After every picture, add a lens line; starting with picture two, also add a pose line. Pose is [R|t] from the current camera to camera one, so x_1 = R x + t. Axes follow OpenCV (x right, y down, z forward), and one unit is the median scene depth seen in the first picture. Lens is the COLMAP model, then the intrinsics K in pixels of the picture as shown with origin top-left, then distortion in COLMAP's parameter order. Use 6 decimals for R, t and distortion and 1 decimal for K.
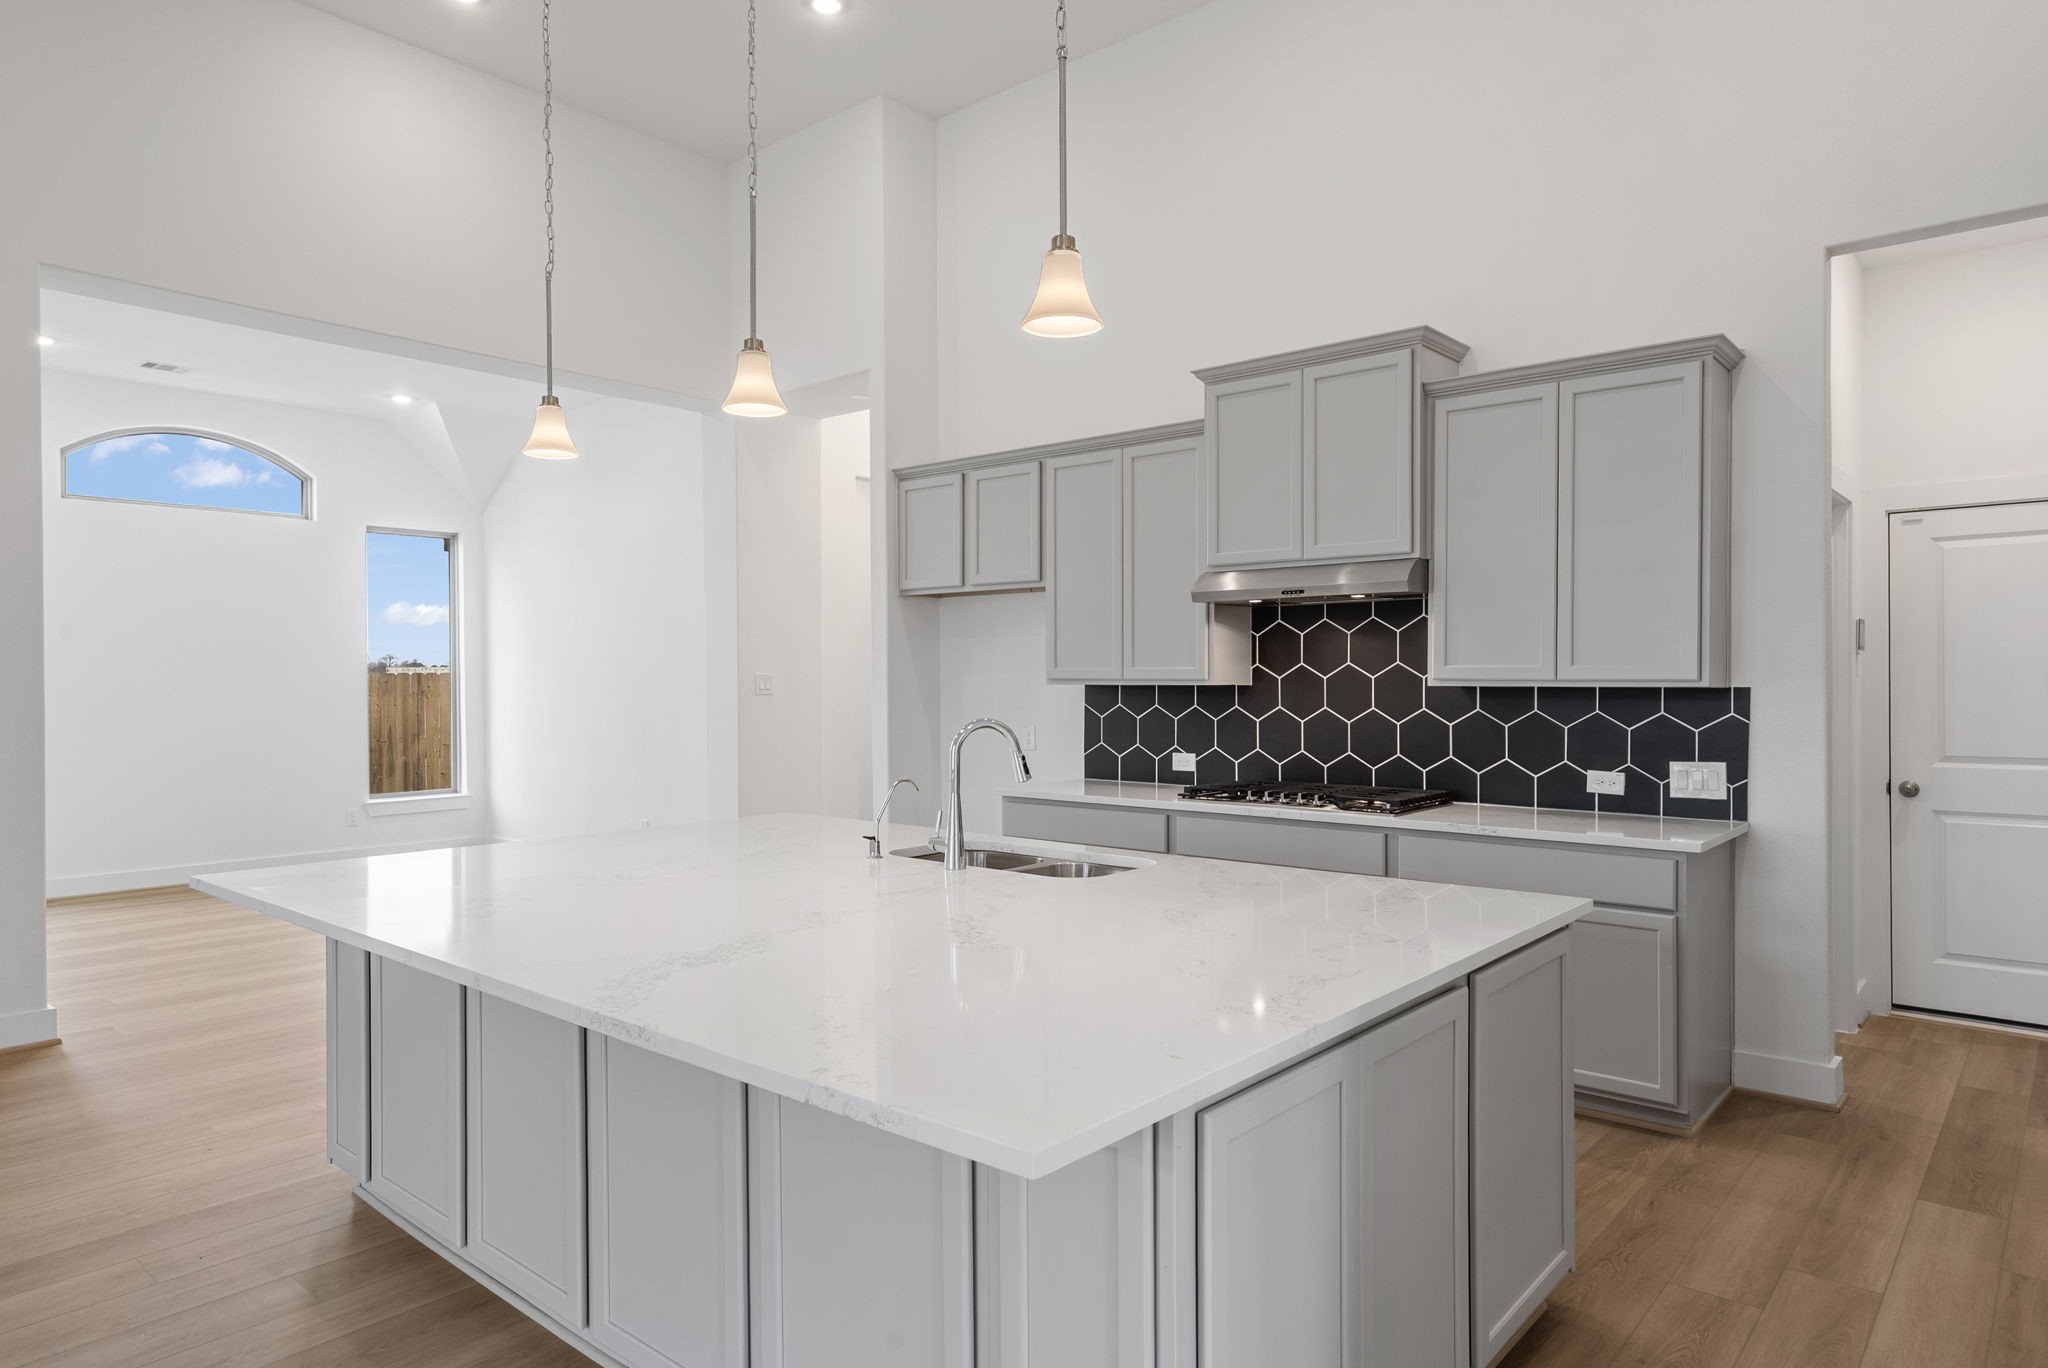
lens RADIAL K [[1237.1, 0, 1035.6], [0, 1237.1, 688.6], [0, 0, 1]] dist [-0.001222, 0.001053]
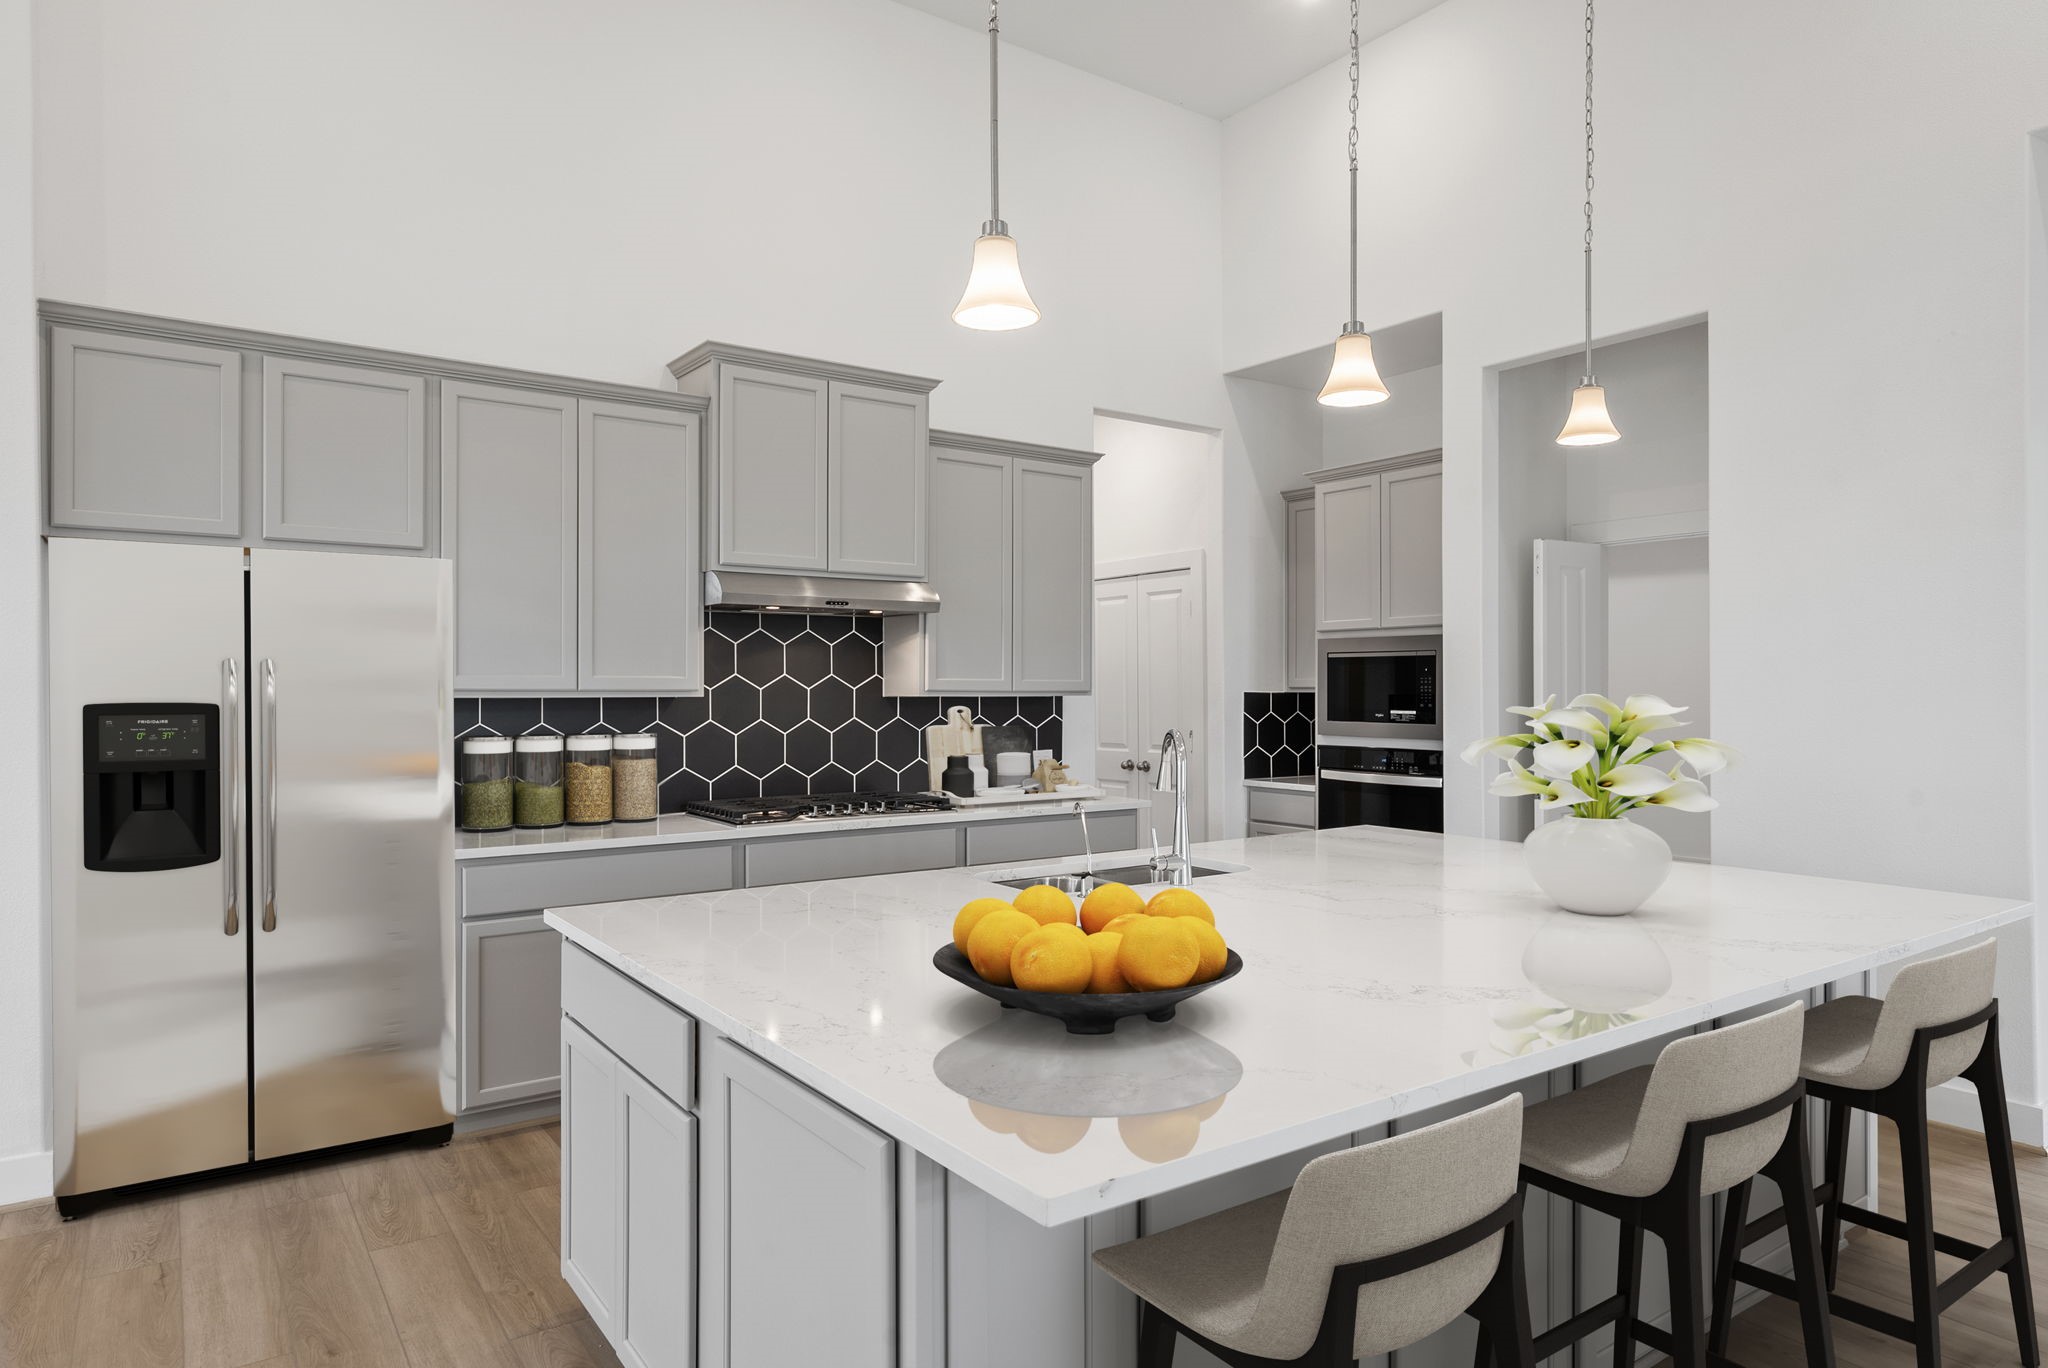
lens RADIAL K [[1237.1, 0, 1035.6], [0, 1237.1, 688.6], [0, 0, 1]] dist [-0.001222, 0.001053]
pose [[0.223784, 0.001662, 0.974637, -0.688464], [0.007607, 0.999965, -0.003452, -0.004185], [-0.974609, 0.008187, 0.223764, 0.583756]]
